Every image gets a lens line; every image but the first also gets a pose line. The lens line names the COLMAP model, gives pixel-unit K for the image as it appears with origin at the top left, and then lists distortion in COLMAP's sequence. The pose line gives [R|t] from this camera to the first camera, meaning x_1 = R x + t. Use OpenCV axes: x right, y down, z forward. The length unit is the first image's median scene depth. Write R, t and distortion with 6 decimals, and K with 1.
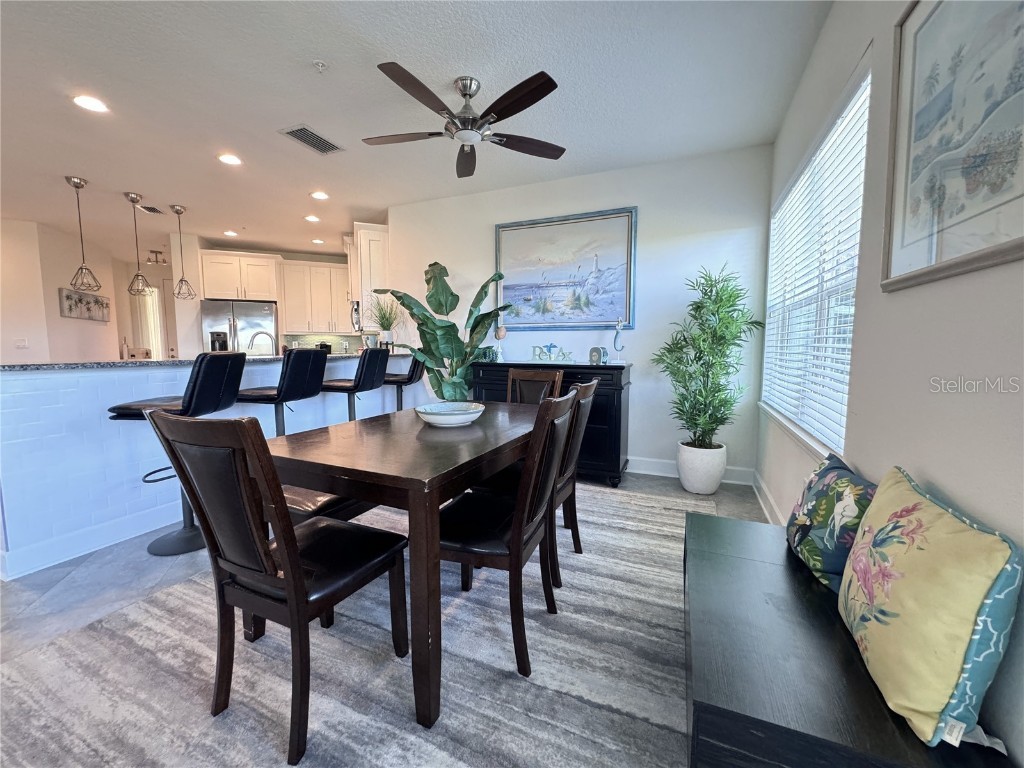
lens RADIAL K [[408.3, 0, 512.0], [0, 408.3, 384.7], [0, 0, 1]] dist [-0.003189, 0.000570]
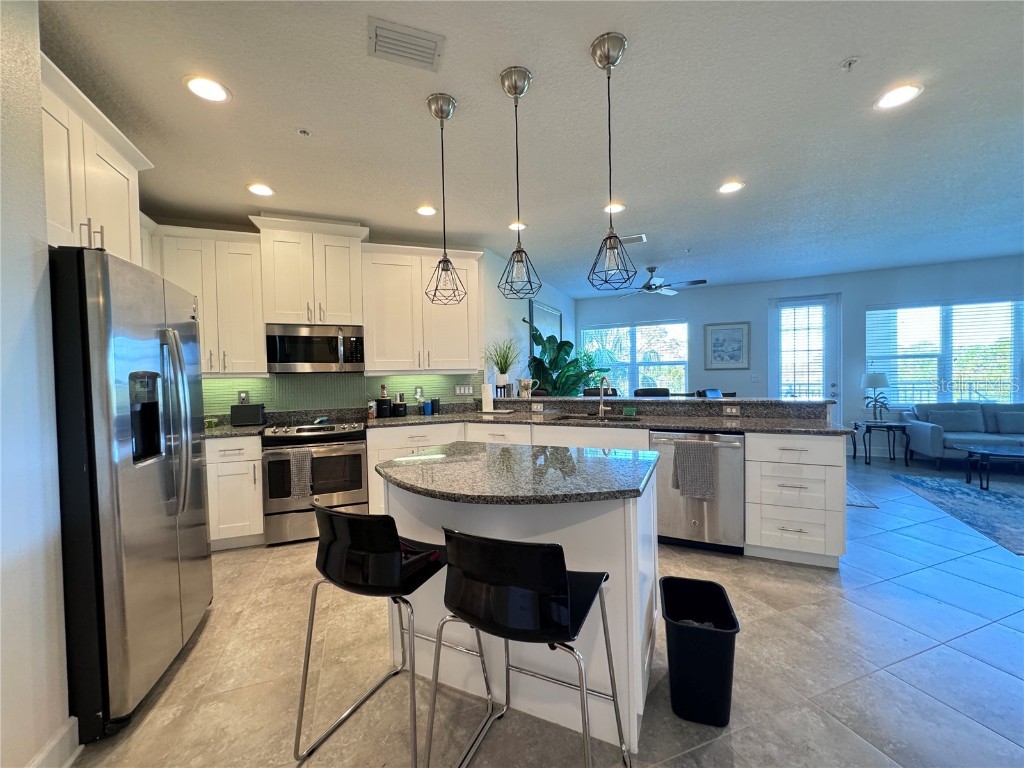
lens RADIAL K [[408.3, 0, 512.0], [0, 408.3, 384.7], [0, 0, 1]] dist [-0.003189, 0.000570]
pose [[0.025898, -0.025492, 0.999339, -1.525629], [0.115957, 0.993003, 0.022326, -0.149048], [-0.992917, 0.115302, 0.028673, 1.126493]]
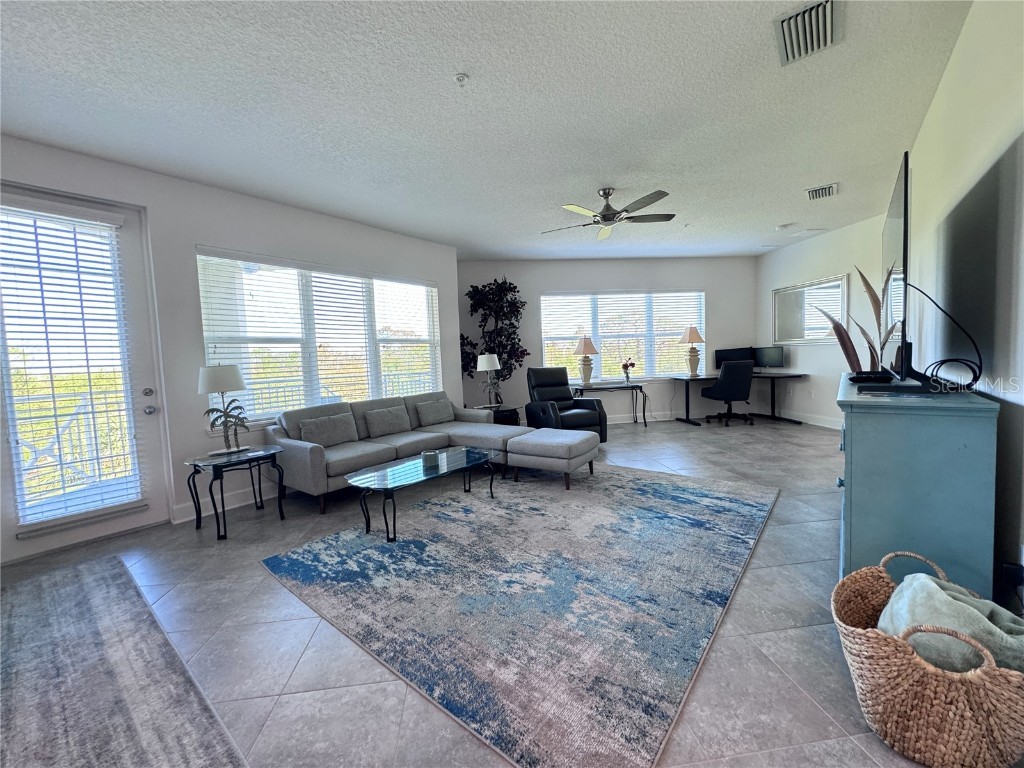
lens RADIAL K [[408.3, 0, 512.0], [0, 408.3, 384.7], [0, 0, 1]] dist [-0.003189, 0.000570]
pose [[-0.965966, 0.022976, 0.257647, -0.785480], [0.065398, 0.985380, 0.157318, -0.056806], [-0.250266, 0.168813, -0.953346, 0.493454]]
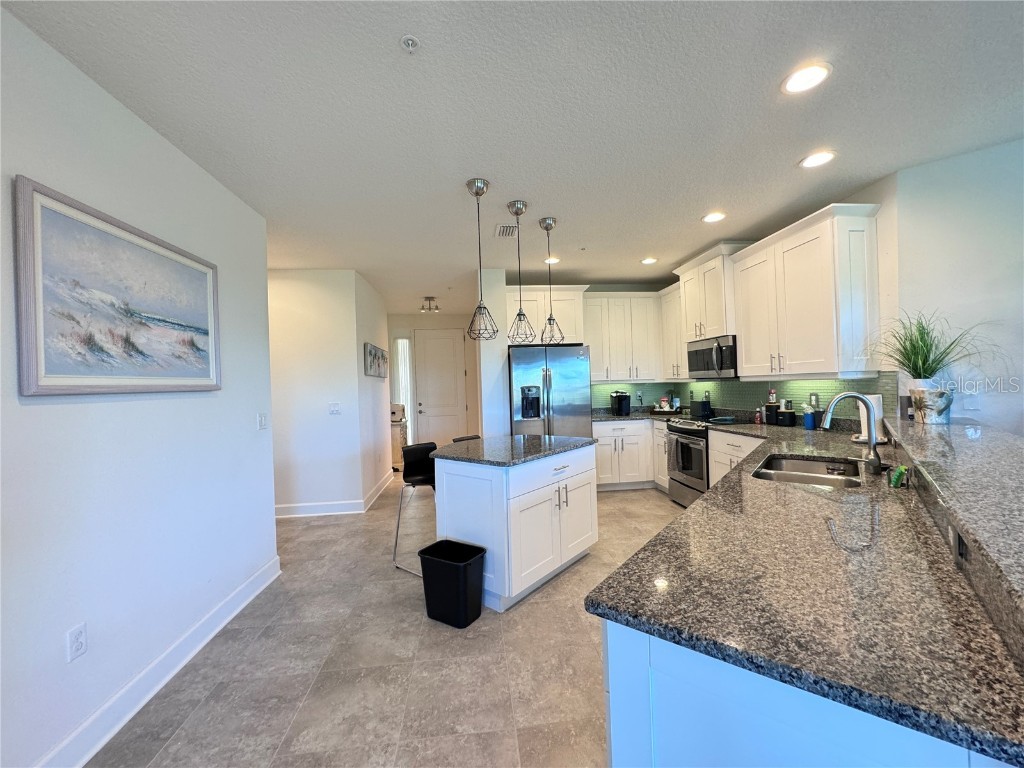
lens RADIAL K [[408.3, 0, 512.0], [0, 408.3, 384.7], [0, 0, 1]] dist [-0.003189, 0.000570]
pose [[0.961866, -0.035004, -0.271271, -0.826712], [0.010384, 0.995735, -0.091669, -0.092349], [0.273323, 0.085357, 0.958128, 0.365298]]
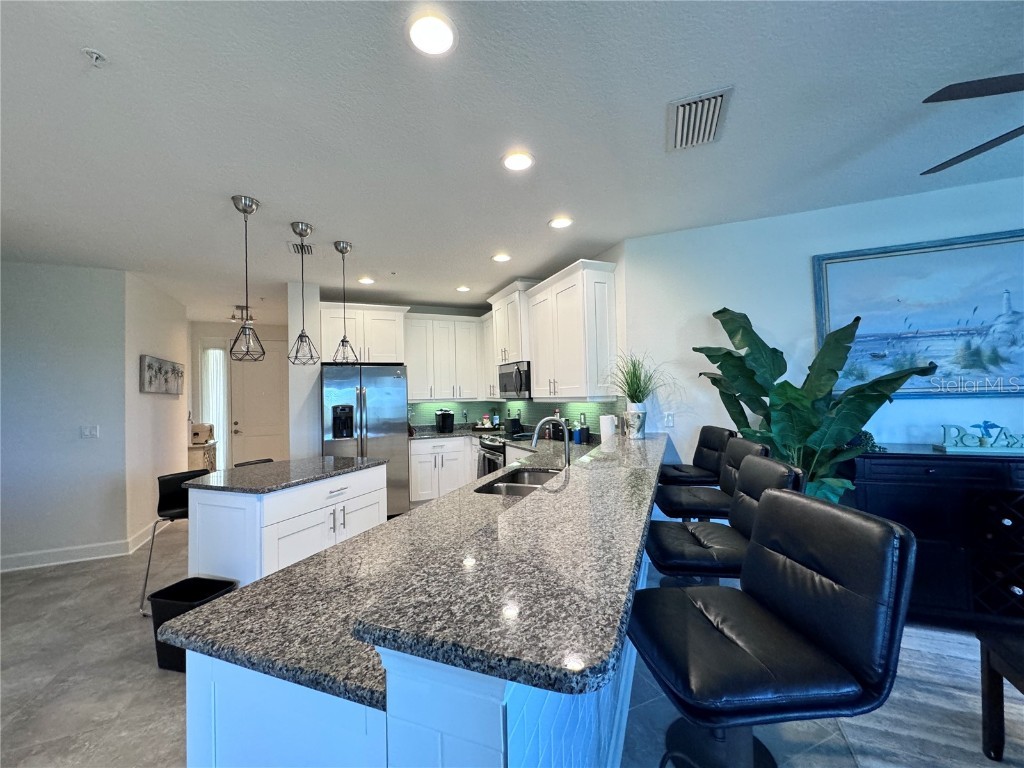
lens RADIAL K [[408.3, 0, 512.0], [0, 408.3, 384.7], [0, 0, 1]] dist [-0.003189, 0.000570]
pose [[0.999087, -0.029595, 0.030824, -0.647916], [0.033053, 0.992407, -0.118471, -0.101302], [-0.027084, 0.119381, 0.992479, 0.341430]]
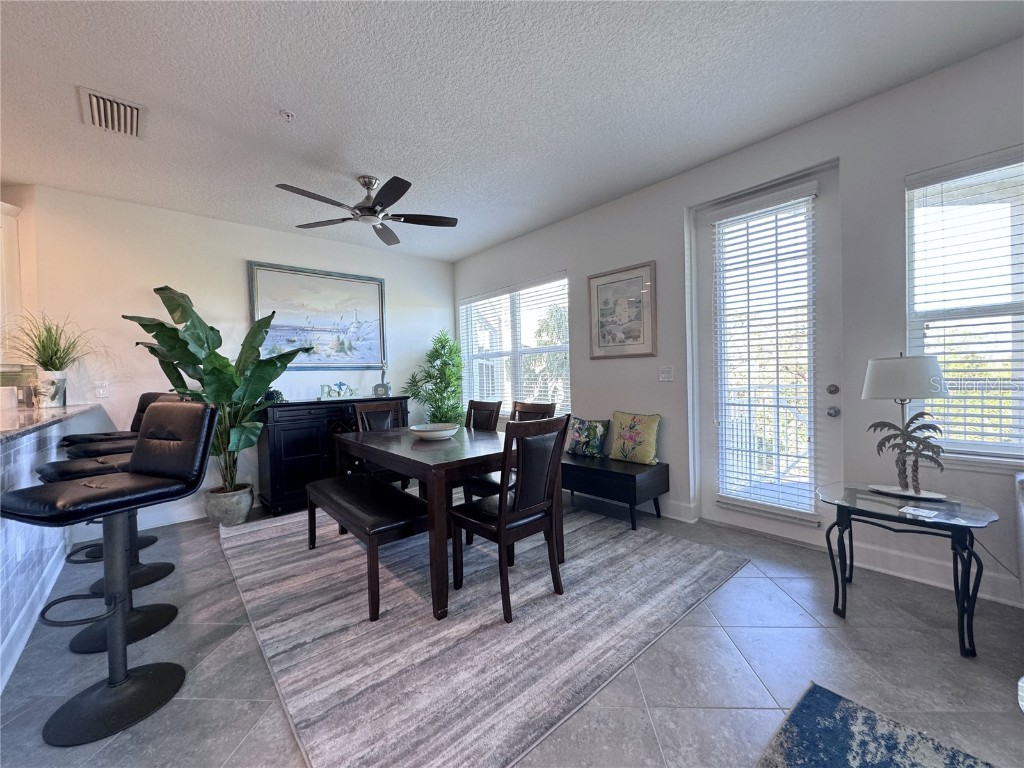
lens RADIAL K [[408.3, 0, 512.0], [0, 408.3, 384.7], [0, 0, 1]] dist [-0.003189, 0.000570]
pose [[0.422056, -0.033576, 0.905948, -0.694126], [0.115605, 0.993149, -0.017050, -0.017451], [-0.899168, 0.111928, 0.423046, 0.081382]]
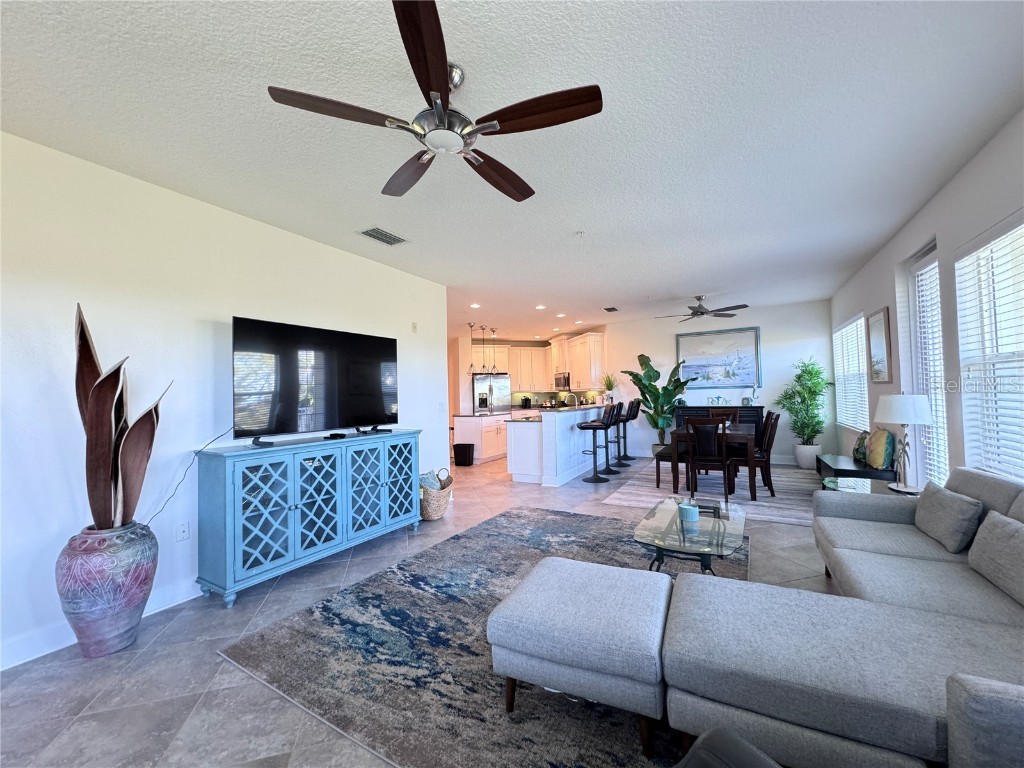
lens RADIAL K [[408.3, 0, 512.0], [0, 408.3, 384.7], [0, 0, 1]] dist [-0.003189, 0.000570]
pose [[0.994127, -0.029380, -0.104158, -0.650083], [0.017023, 0.992915, -0.117603, 0.055919], [0.106875, 0.115139, 0.987583, -0.996941]]
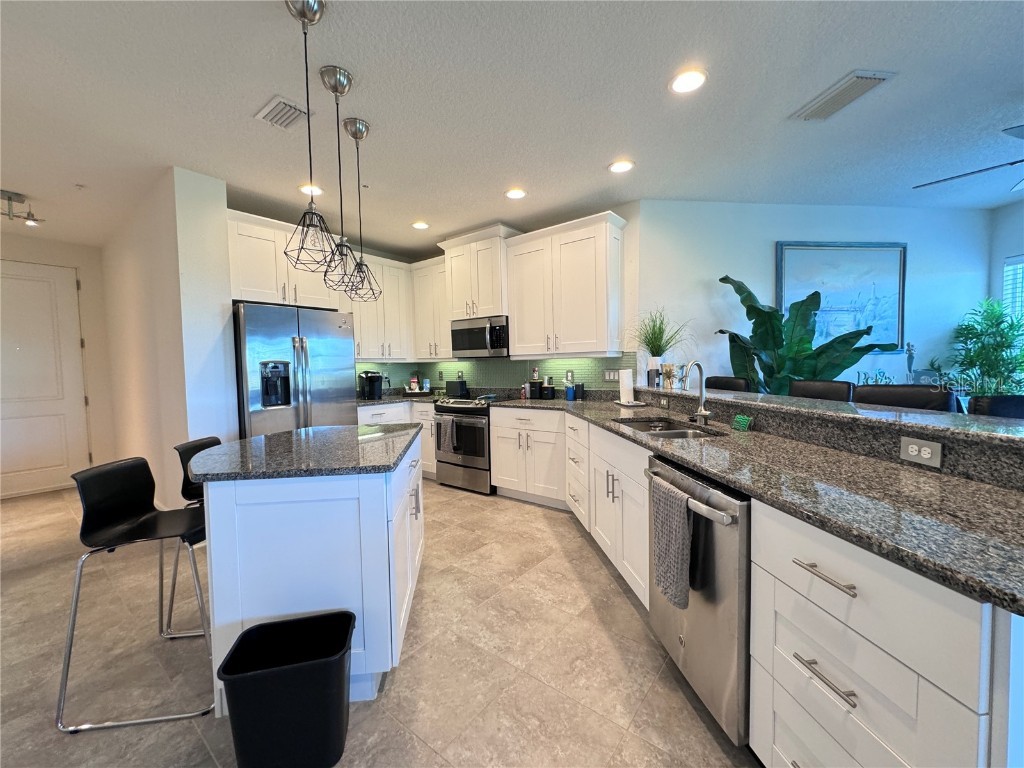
lens RADIAL K [[408.3, 0, 512.0], [0, 408.3, 384.7], [0, 0, 1]] dist [-0.003189, 0.000570]
pose [[0.863679, -0.046019, 0.501937, -1.102406], [0.070698, 0.997039, -0.030238, -0.089513], [-0.499060, 0.061602, 0.864375, 0.560086]]
